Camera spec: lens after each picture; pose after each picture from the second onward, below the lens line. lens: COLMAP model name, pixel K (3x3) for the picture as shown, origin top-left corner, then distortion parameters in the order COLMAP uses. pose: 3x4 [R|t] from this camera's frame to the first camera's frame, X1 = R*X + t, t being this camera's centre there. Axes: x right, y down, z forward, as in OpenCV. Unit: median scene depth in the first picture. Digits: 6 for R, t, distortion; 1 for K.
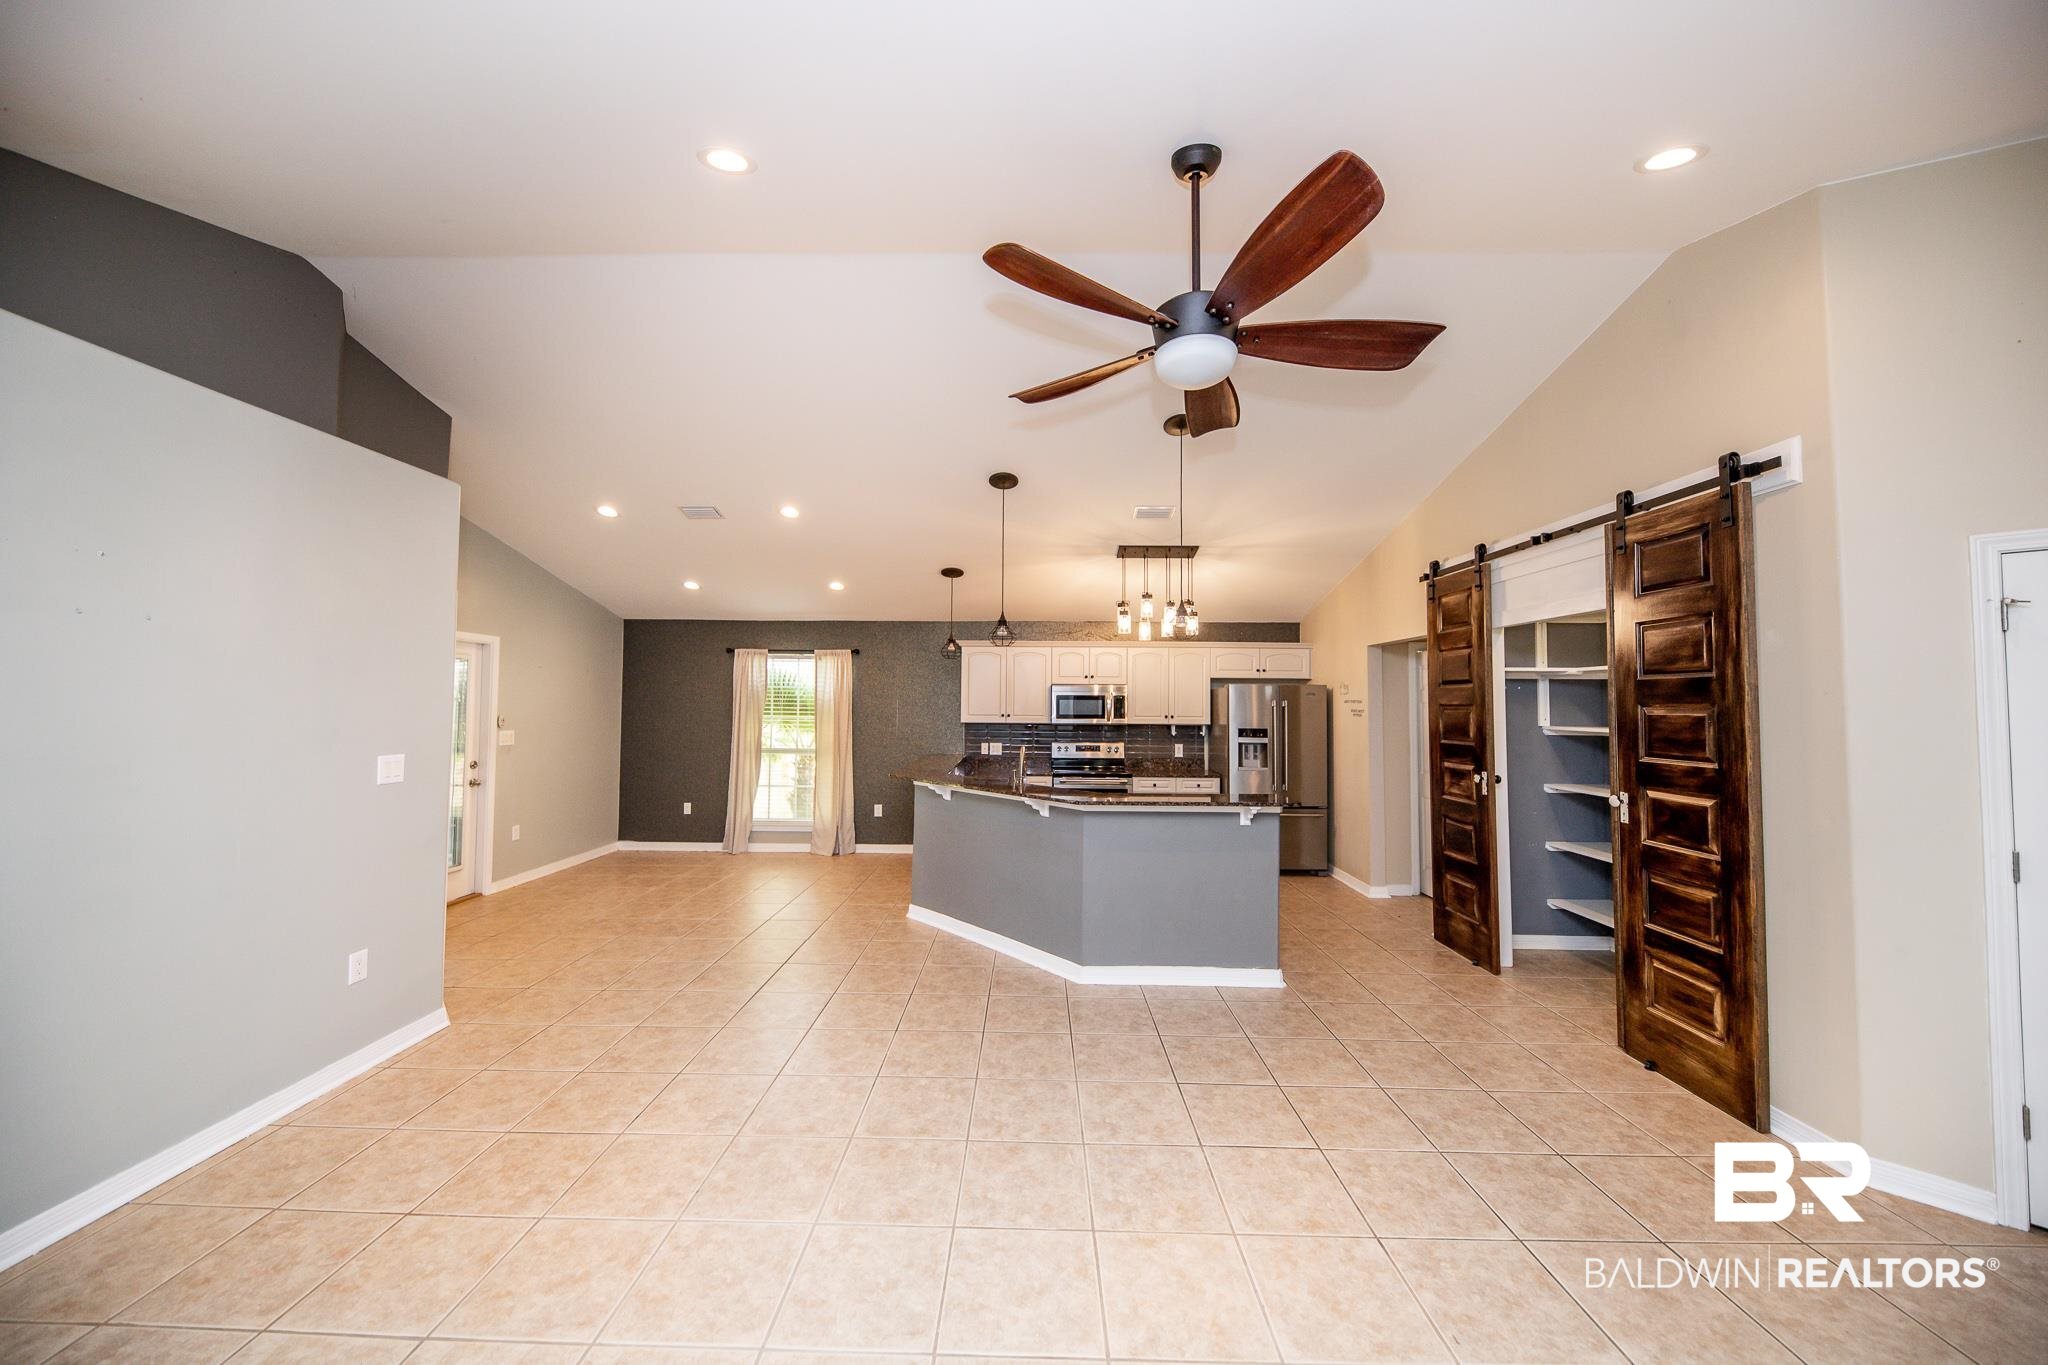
lens RADIAL K [[704.7, 0, 1008.3], [0, 704.7, 677.6], [0, 0, 1]] dist [0.007874, -0.004961]
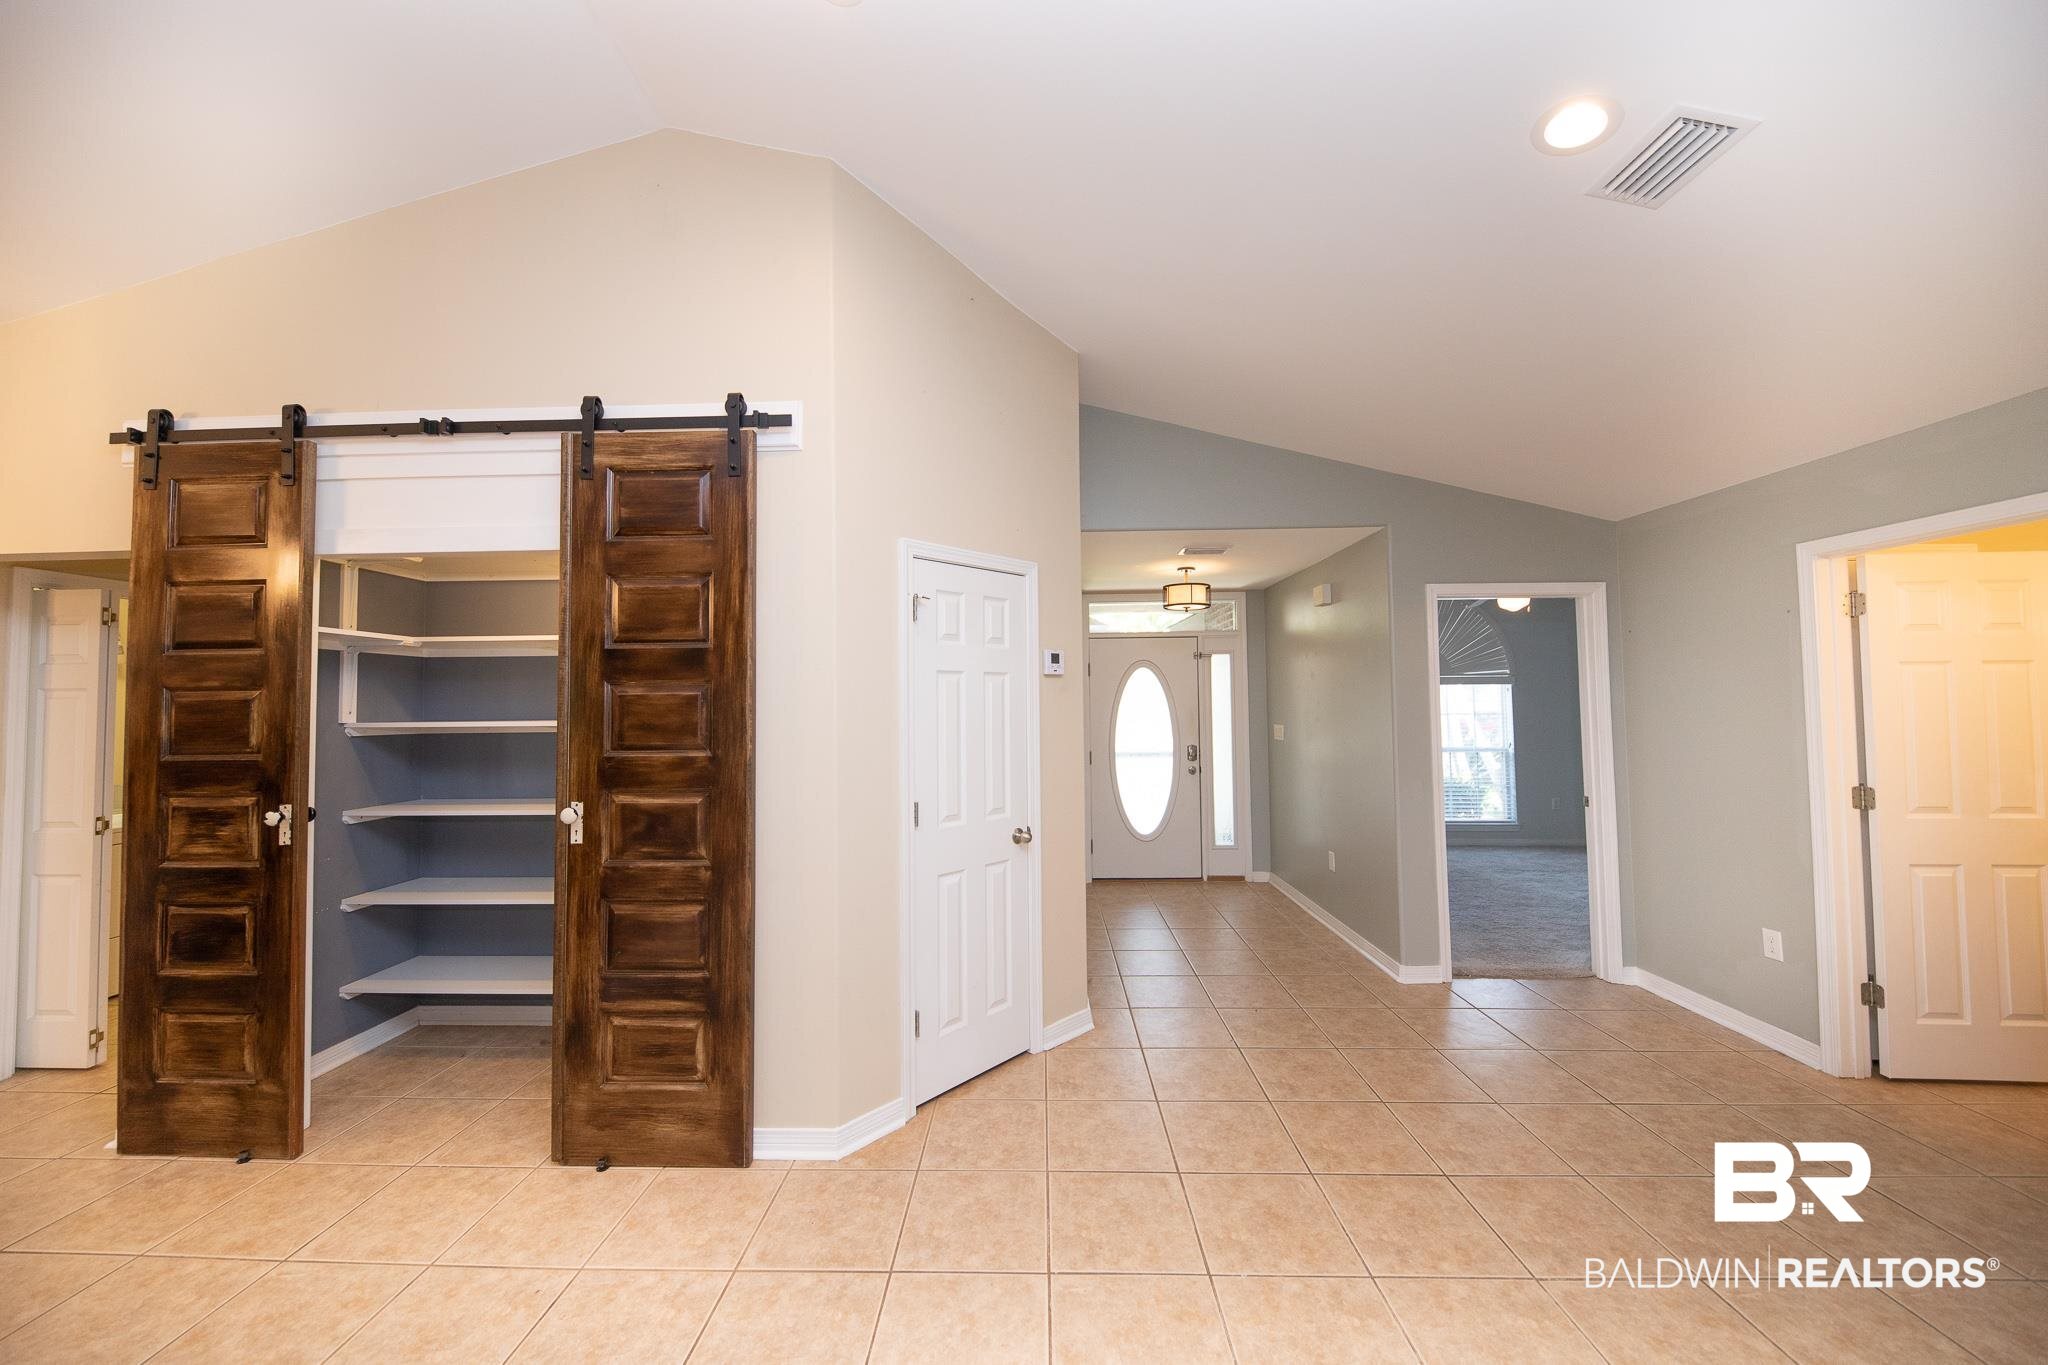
lens RADIAL K [[704.7, 0, 1012.6], [0, 704.7, 684.8], [0, 0, 1]] dist [0.007874, -0.004961]
pose [[-0.006317, 0.030035, 0.999529, 0.090657], [-0.027449, 0.999167, -0.030197, 0.034205], [-0.999603, -0.027627, -0.005487, 0.376675]]
